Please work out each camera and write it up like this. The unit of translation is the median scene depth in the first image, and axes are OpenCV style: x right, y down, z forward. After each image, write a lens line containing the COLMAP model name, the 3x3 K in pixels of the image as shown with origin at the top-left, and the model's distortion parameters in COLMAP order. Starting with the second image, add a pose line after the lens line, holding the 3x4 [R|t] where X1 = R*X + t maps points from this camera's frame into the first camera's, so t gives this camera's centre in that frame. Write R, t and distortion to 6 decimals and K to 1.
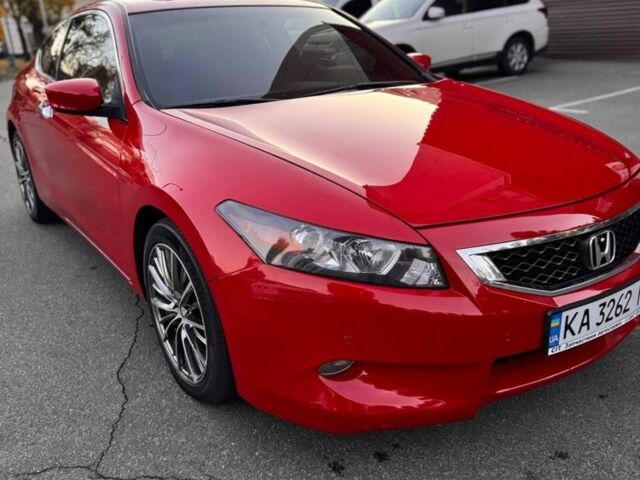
lens RADIAL K [[573.7, 0, 320.0], [0, 573.7, 240.0], [0, 0, 1]] dist [0.078830, -0.189458]
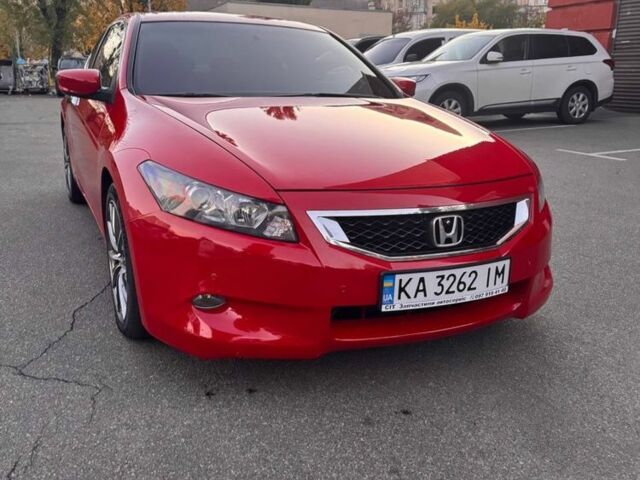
lens RADIAL K [[569.8, 0, 324.3], [0, 569.8, 228.9], [0, 0, 1]] dist [0.076963, -0.150255]
pose [[0.987289, 0.104713, -0.119563, 0.379735], [-0.113591, 0.991058, -0.070011, 0.121592], [0.111163, 0.082702, 0.990355, -0.165578]]
